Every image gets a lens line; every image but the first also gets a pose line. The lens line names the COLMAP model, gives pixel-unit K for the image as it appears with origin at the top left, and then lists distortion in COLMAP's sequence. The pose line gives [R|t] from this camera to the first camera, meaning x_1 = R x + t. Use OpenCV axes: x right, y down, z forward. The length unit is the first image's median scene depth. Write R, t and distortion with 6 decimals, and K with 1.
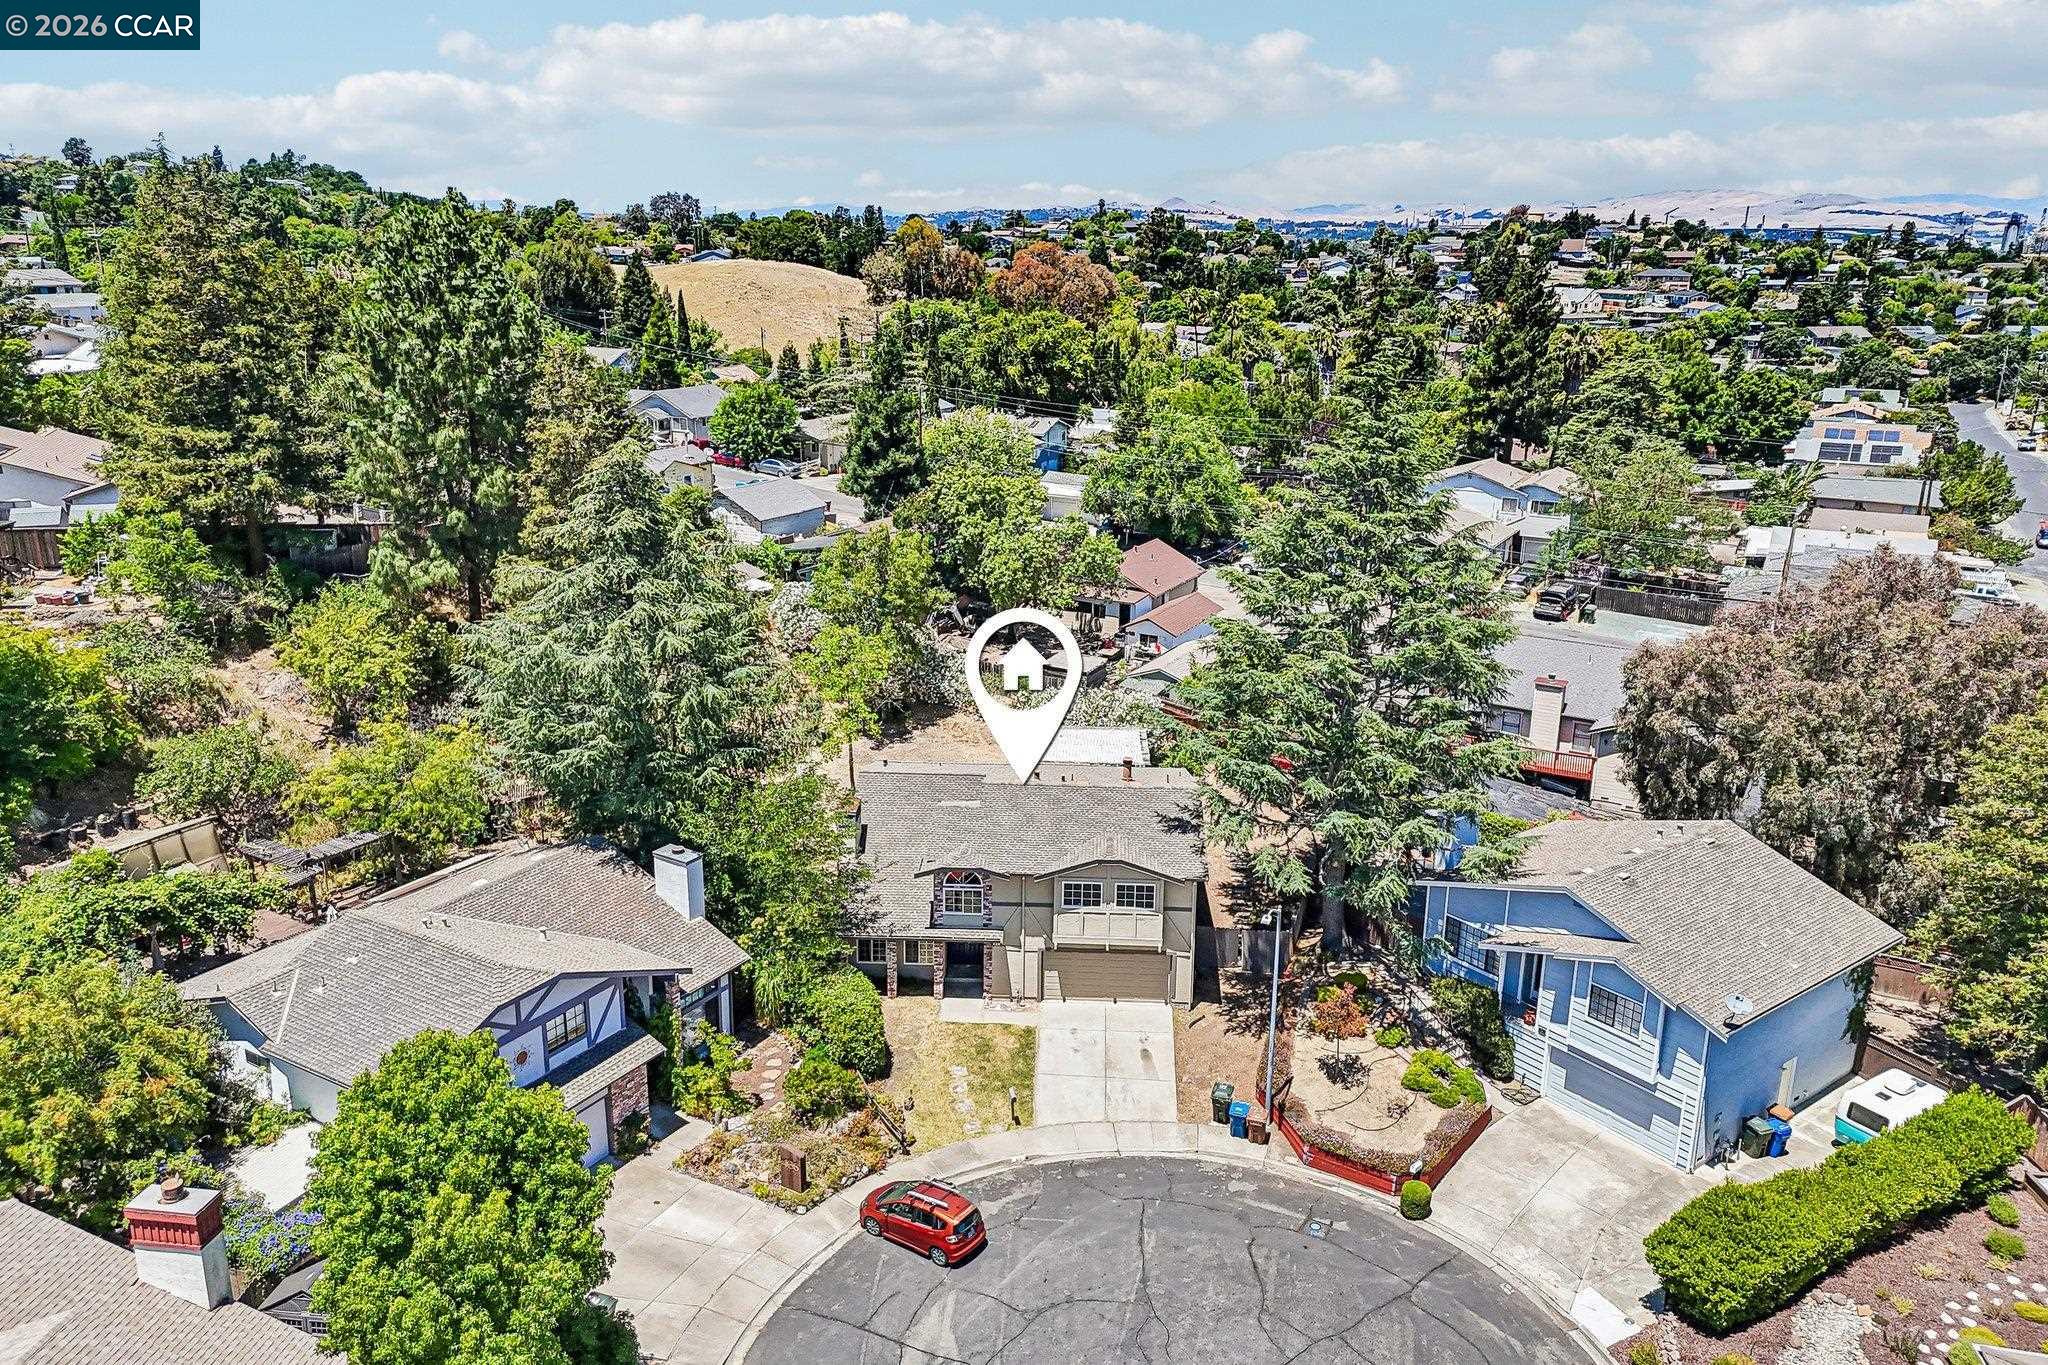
lens RADIAL K [[1503.6, 0, 1032.5], [0, 1503.6, 681.7], [0, 0, 1]] dist [0.074056, -0.064251]
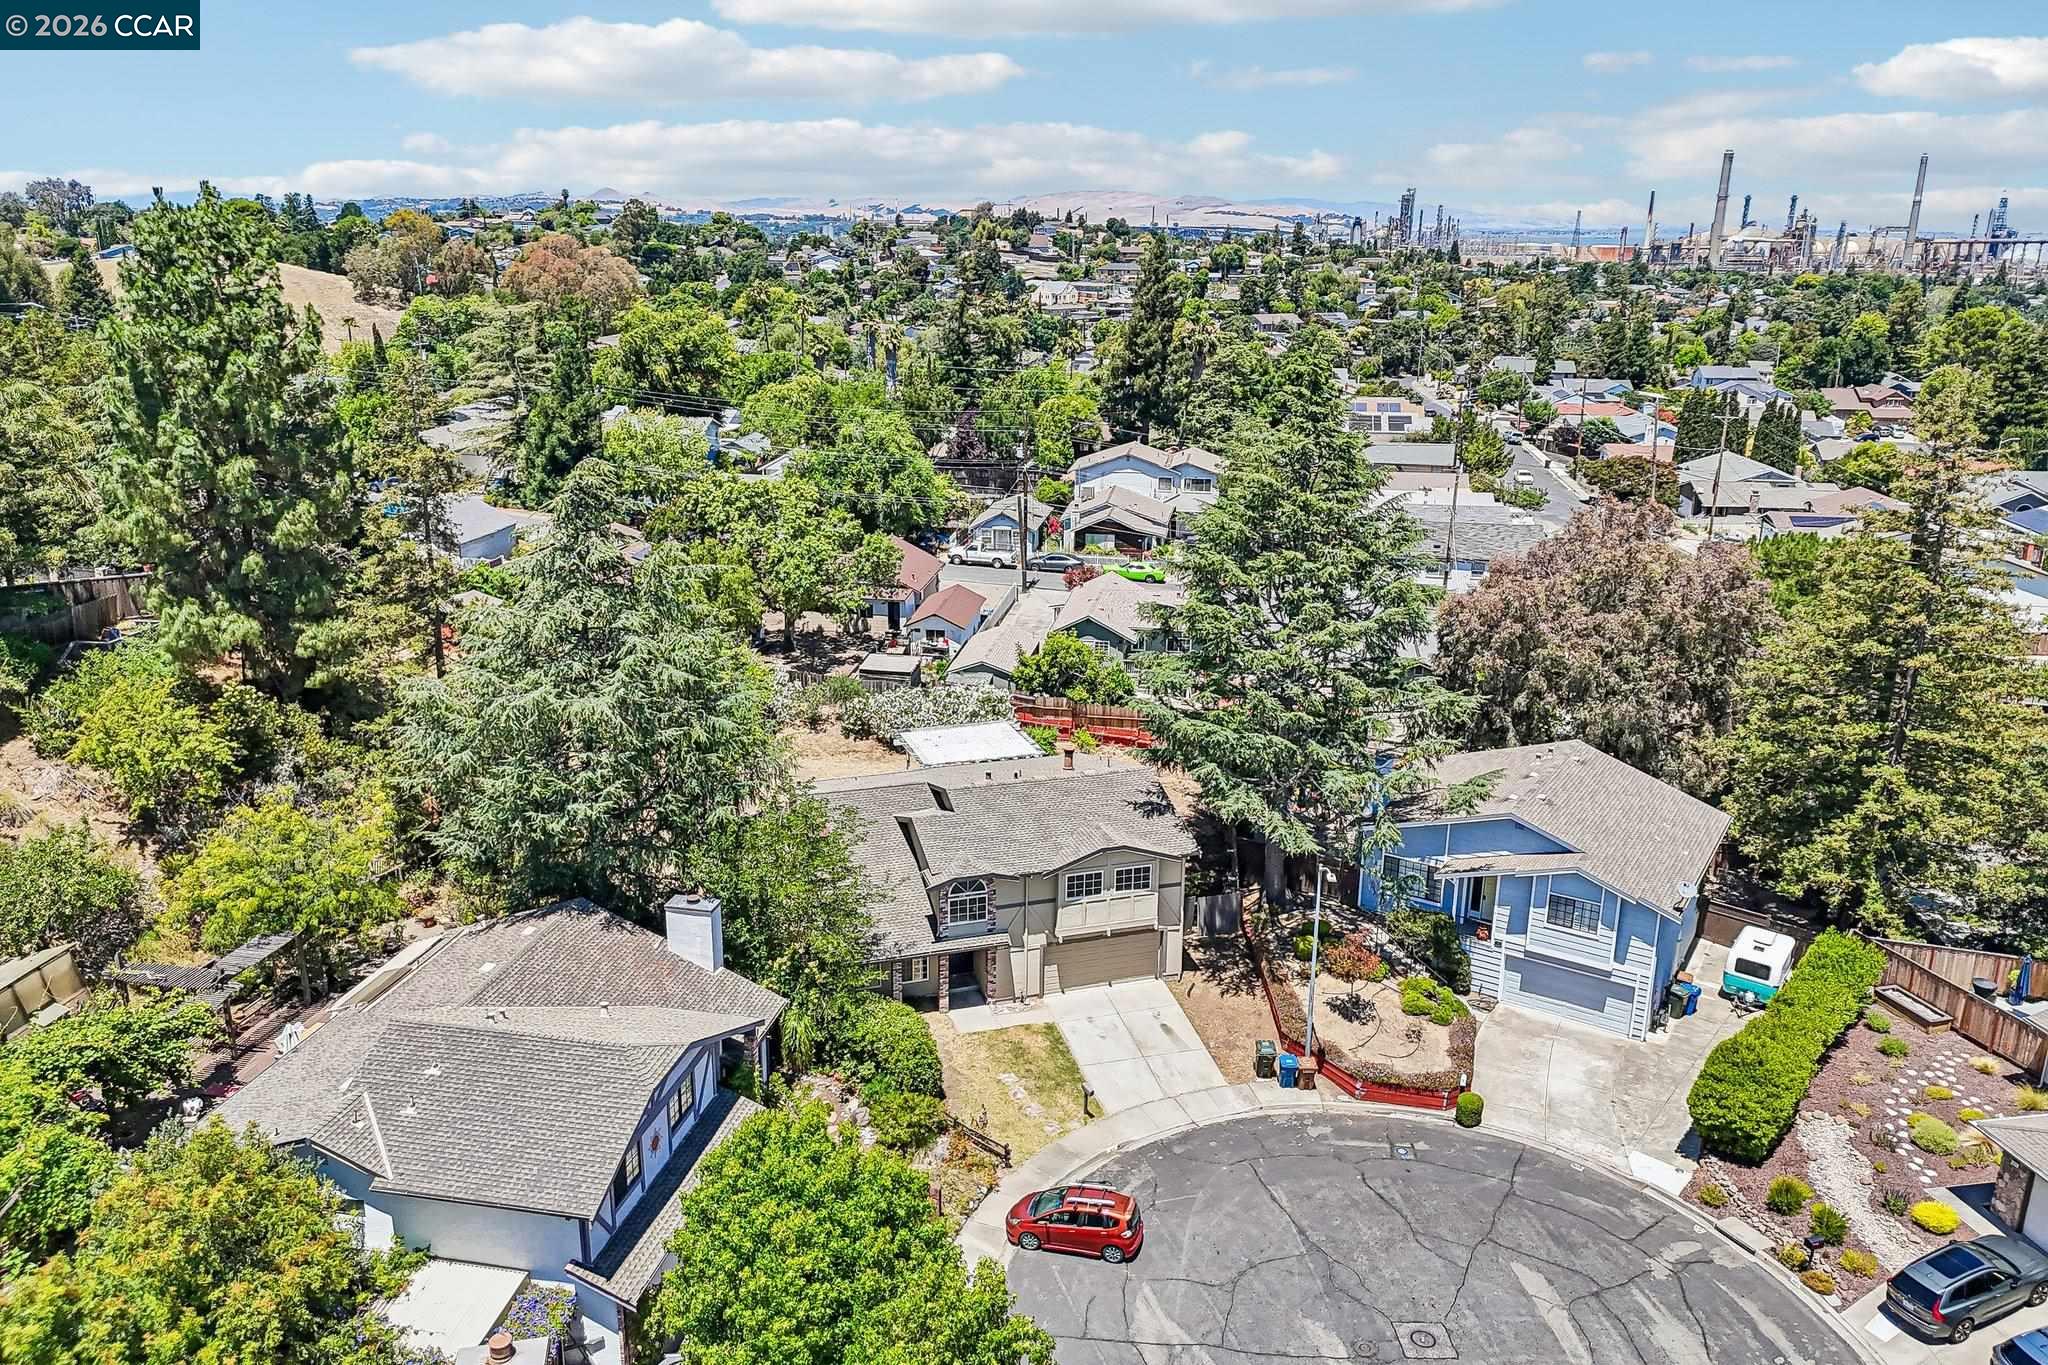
lens RADIAL K [[1503.6, 0, 1040.0], [0, 1503.6, 676.6], [0, 0, 1]] dist [0.074056, -0.064251]
pose [[0.936782, -0.100217, 0.335256, -0.316209], [0.099873, 0.994832, 0.018314, -0.018965], [-0.335359, 0.016327, 0.941949, 0.051810]]
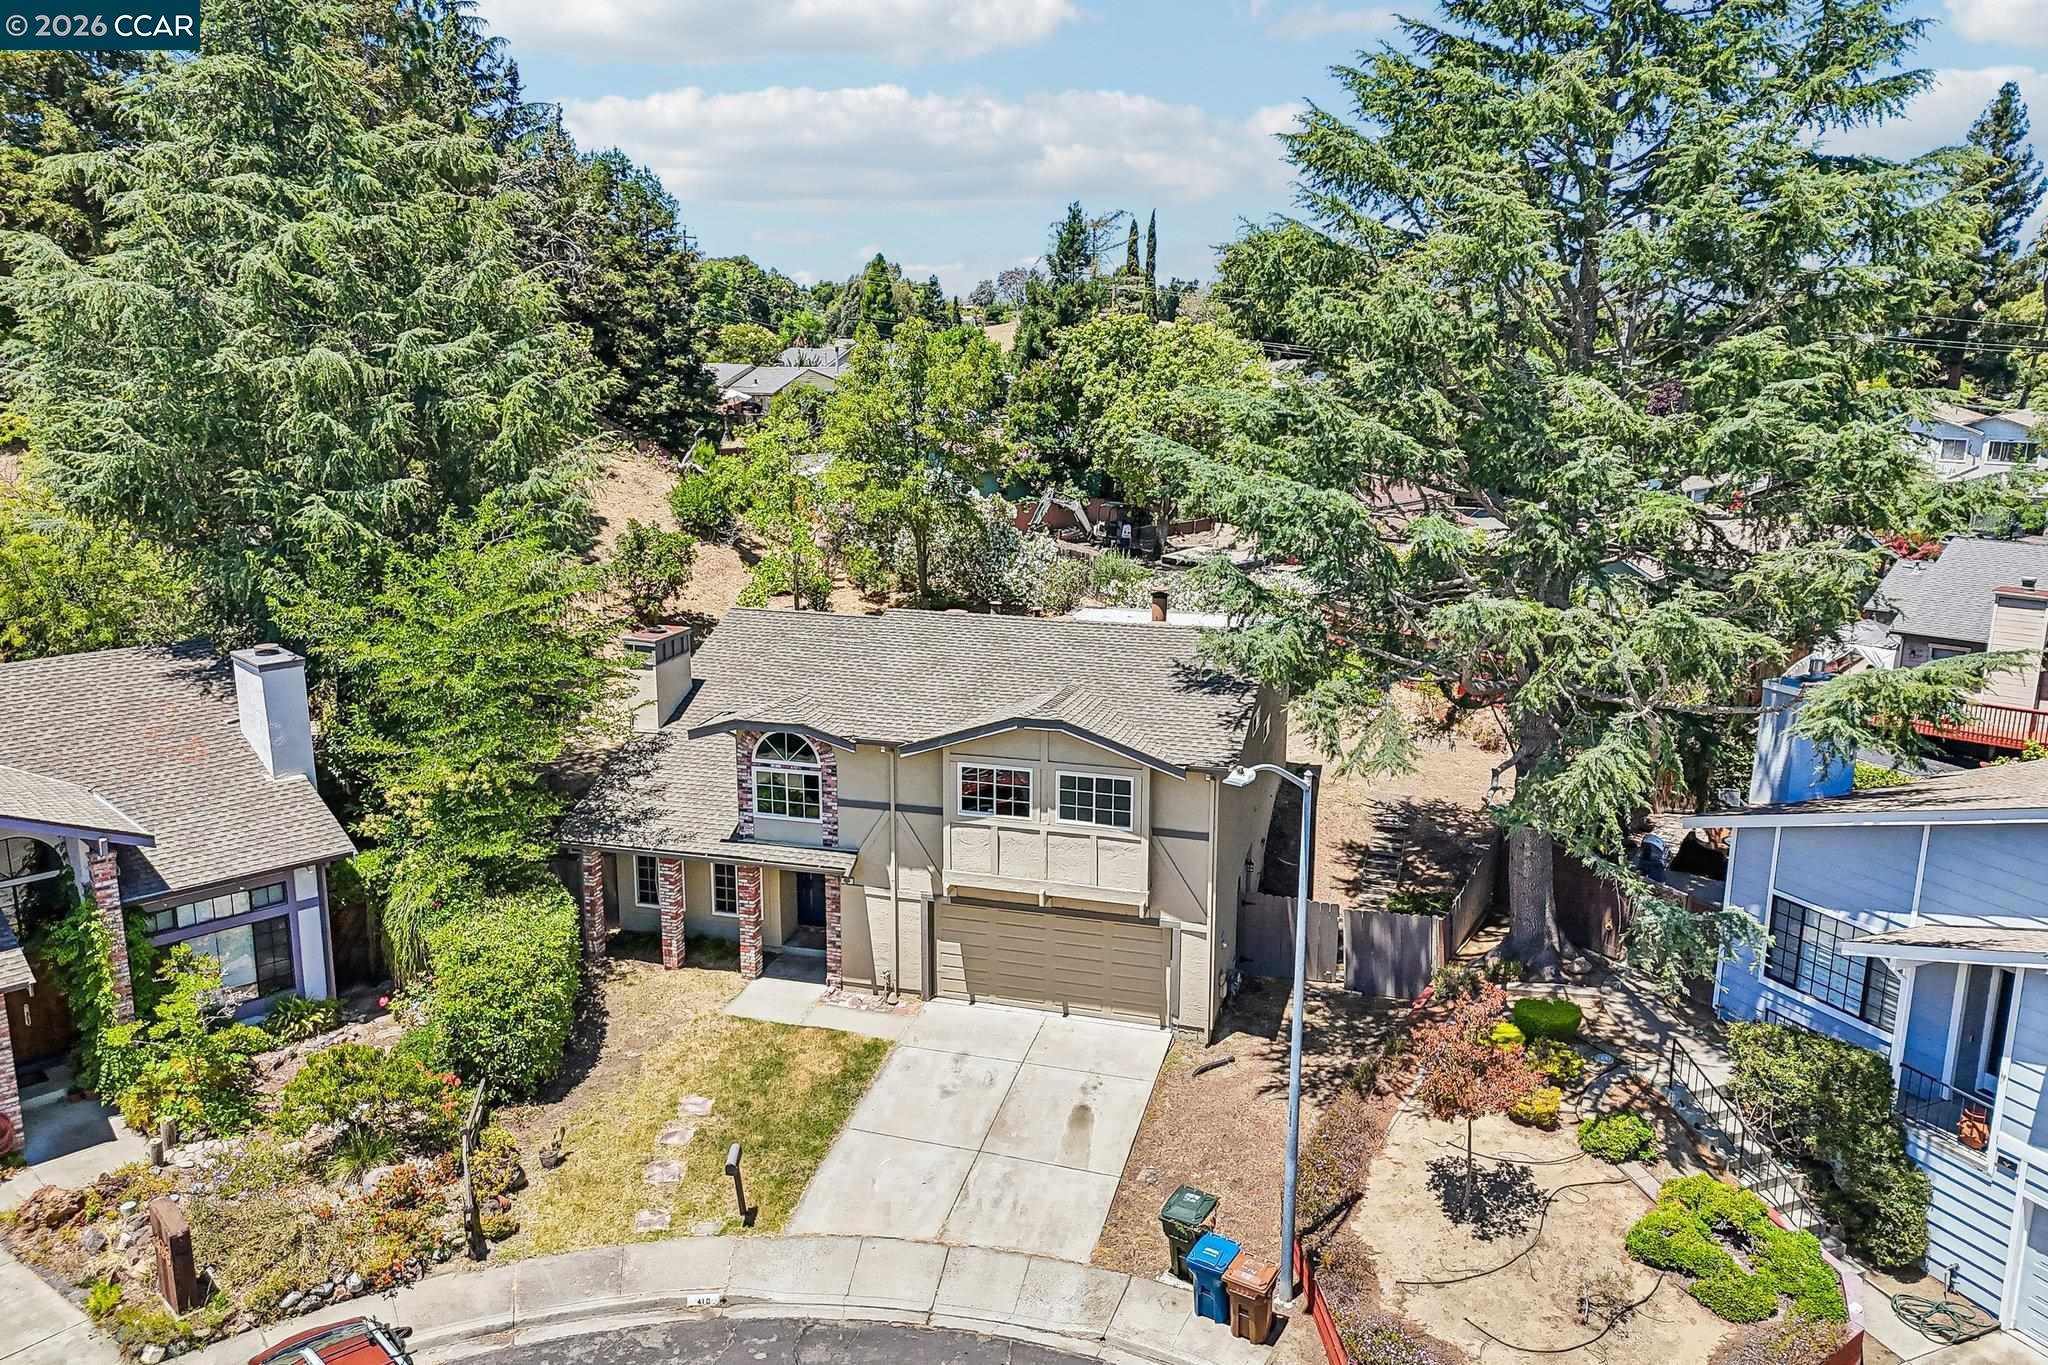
lens RADIAL K [[1503.6, 0, 1024.1], [0, 1503.6, 681.9], [0, 0, 1]] dist [0.074056, -0.064251]
pose [[0.970040, 0.045026, -0.238737, 0.161779], [-0.061380, 0.996217, -0.061514, 0.133873], [0.235064, 0.074325, 0.969134, 0.495183]]
